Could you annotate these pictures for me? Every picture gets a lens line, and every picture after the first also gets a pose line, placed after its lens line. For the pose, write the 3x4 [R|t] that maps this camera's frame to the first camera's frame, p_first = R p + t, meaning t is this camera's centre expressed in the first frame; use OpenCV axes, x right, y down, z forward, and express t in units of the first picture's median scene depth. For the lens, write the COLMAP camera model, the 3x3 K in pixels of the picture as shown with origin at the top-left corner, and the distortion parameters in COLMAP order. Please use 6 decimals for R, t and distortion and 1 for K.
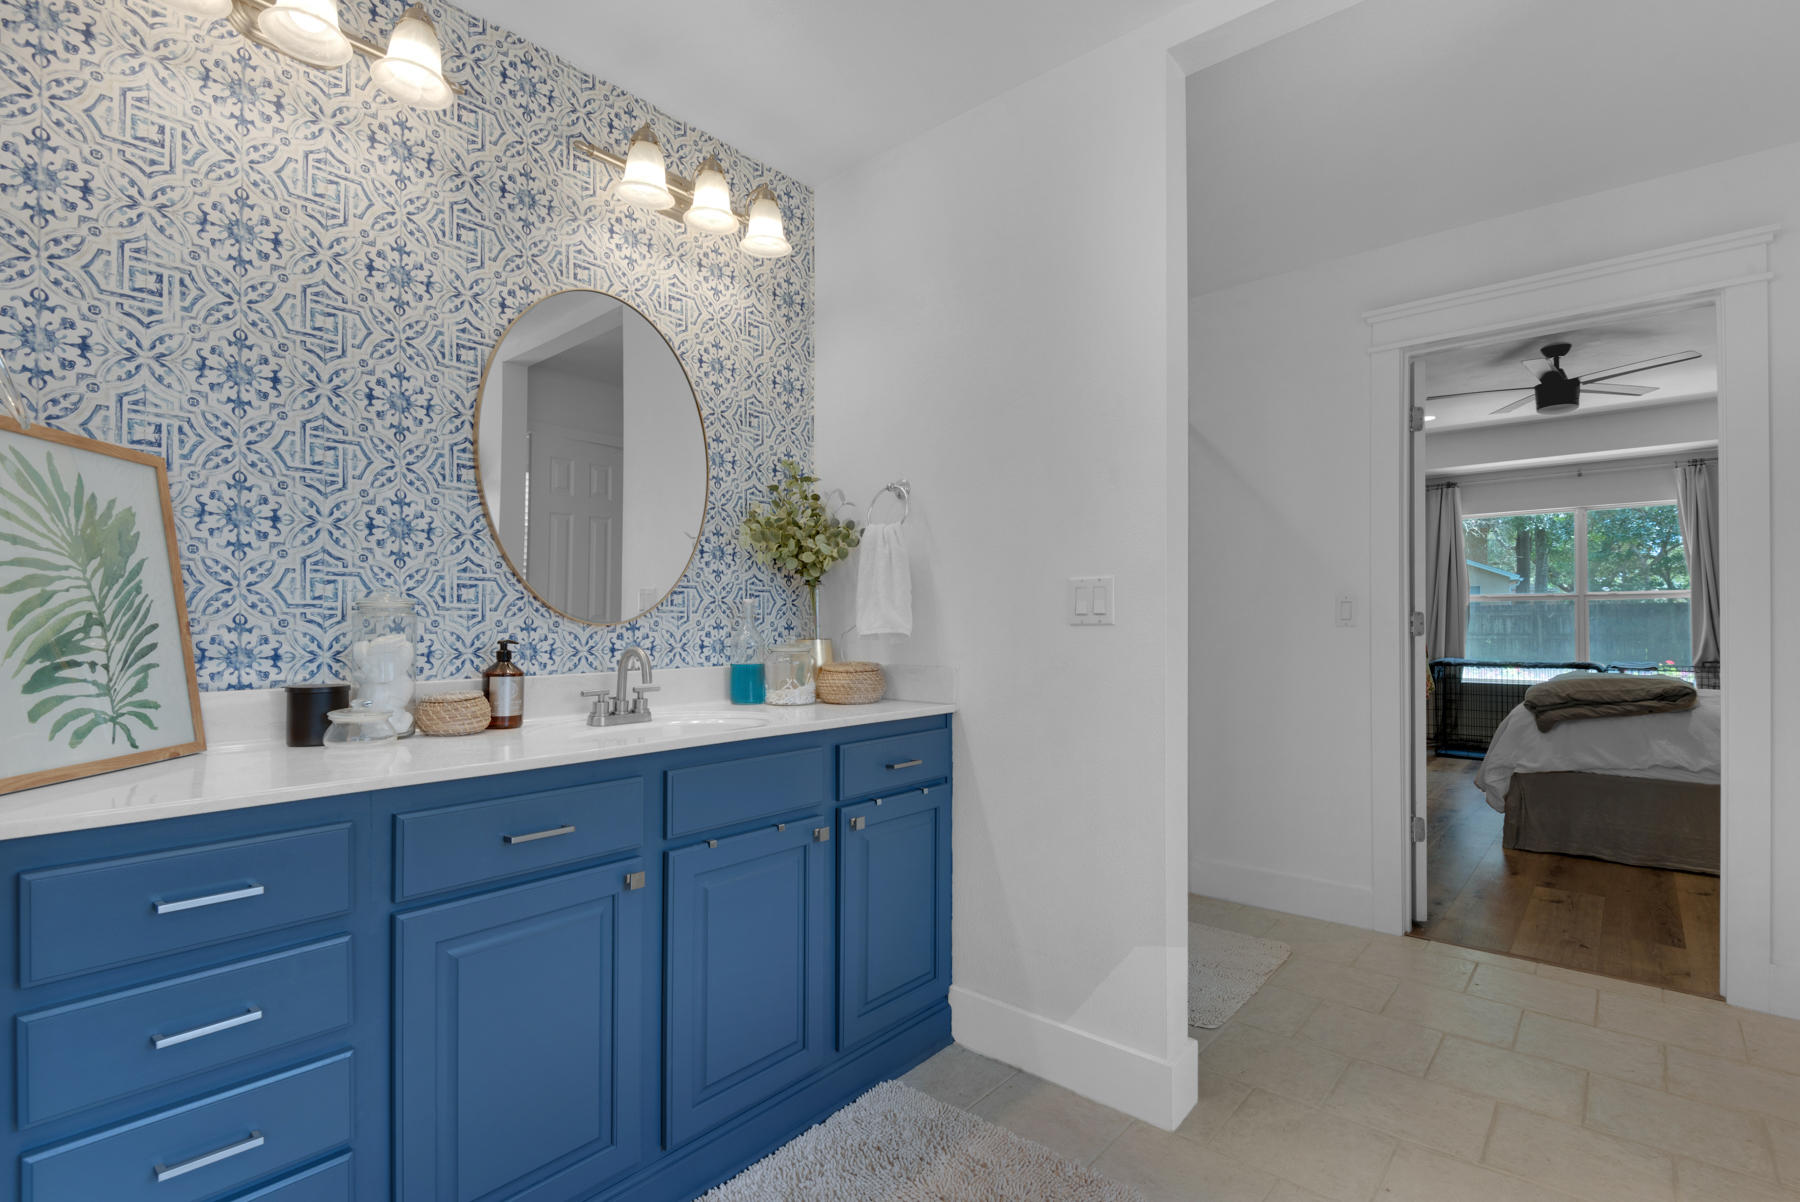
lens RADIAL K [[839.2, 0, 906.4], [0, 839.2, 614.1], [0, 0, 1]] dist [0.015584, -0.018587]
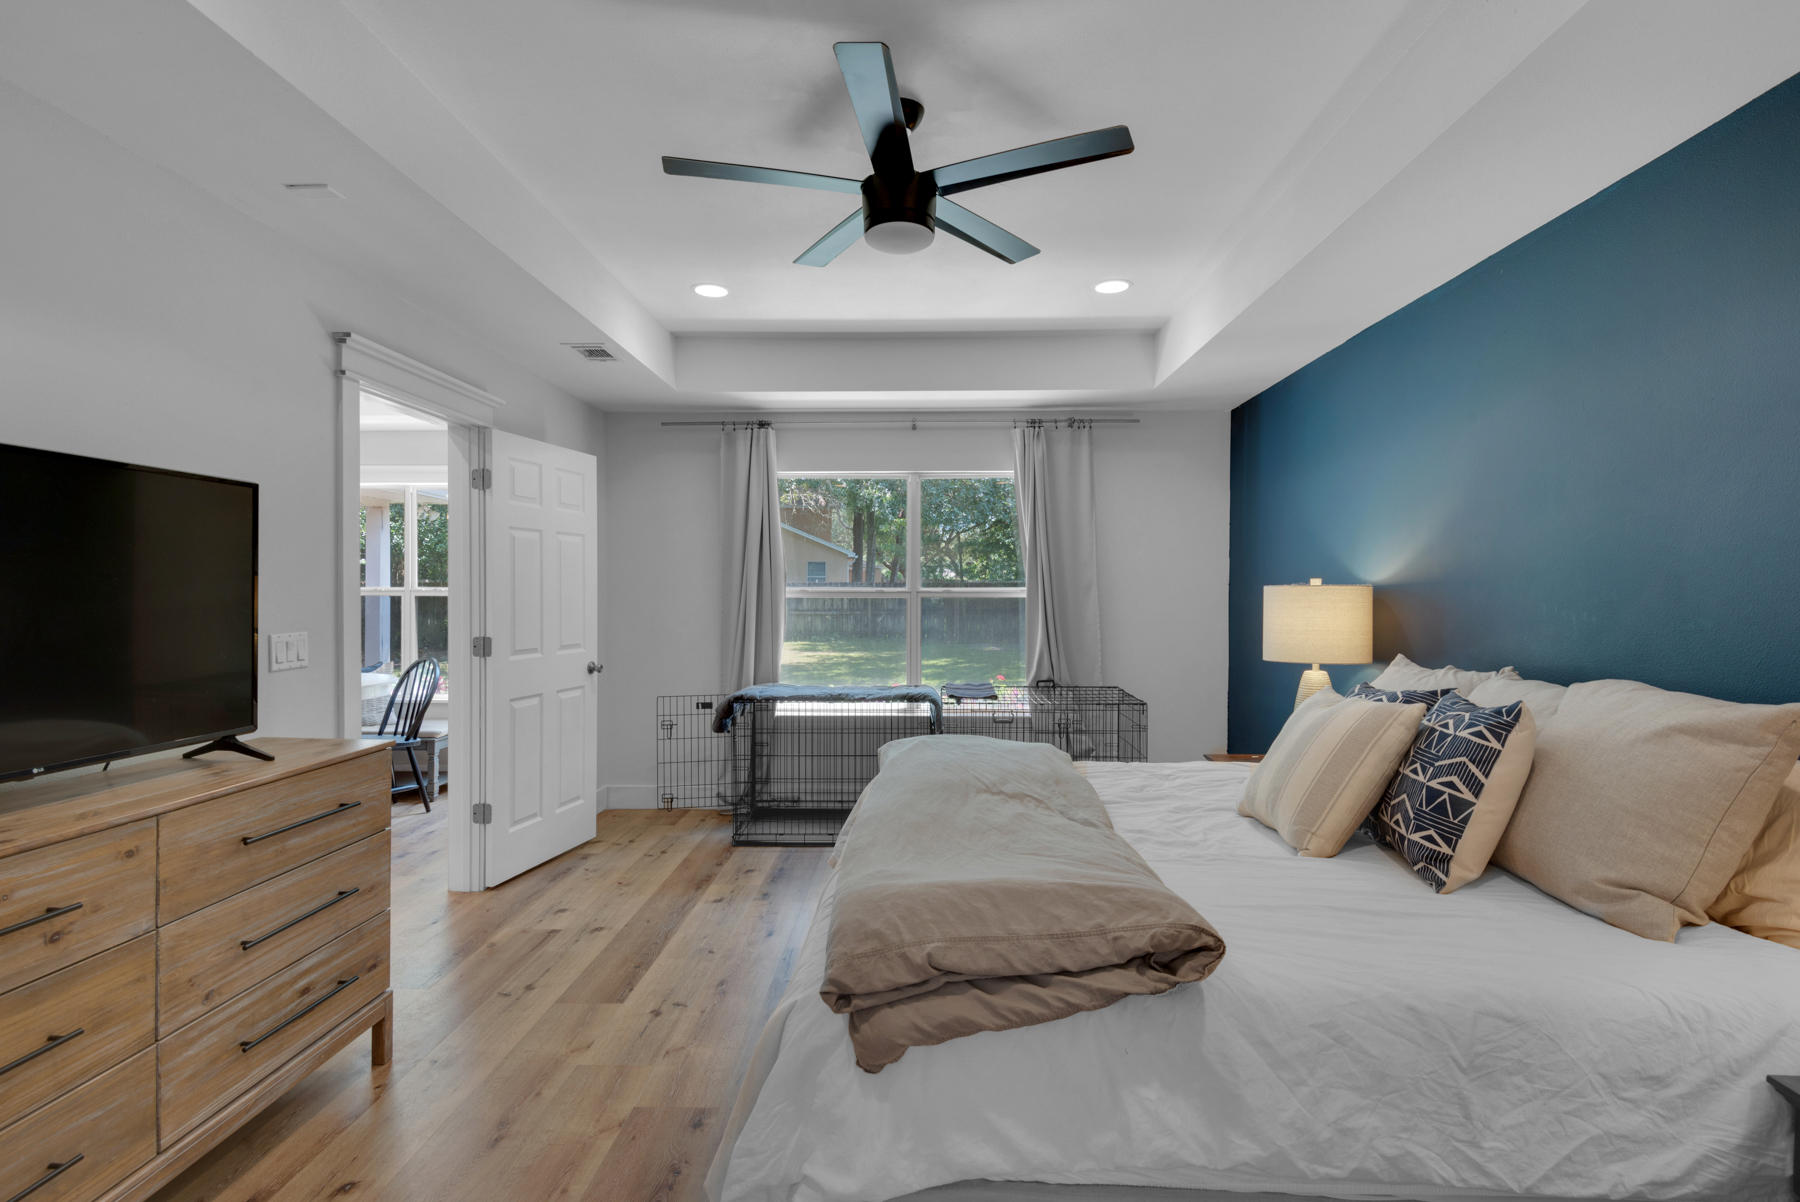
lens RADIAL K [[901.5, 0, 906.1], [0, 901.5, 606.4], [0, 0, 1]] dist [0.034753, -0.021803]
pose [[0.773990, -0.006013, 0.633170, 0.317057], [-0.009950, 0.999716, 0.021656, -0.028093], [-0.633120, -0.023061, 0.773710, 0.419104]]
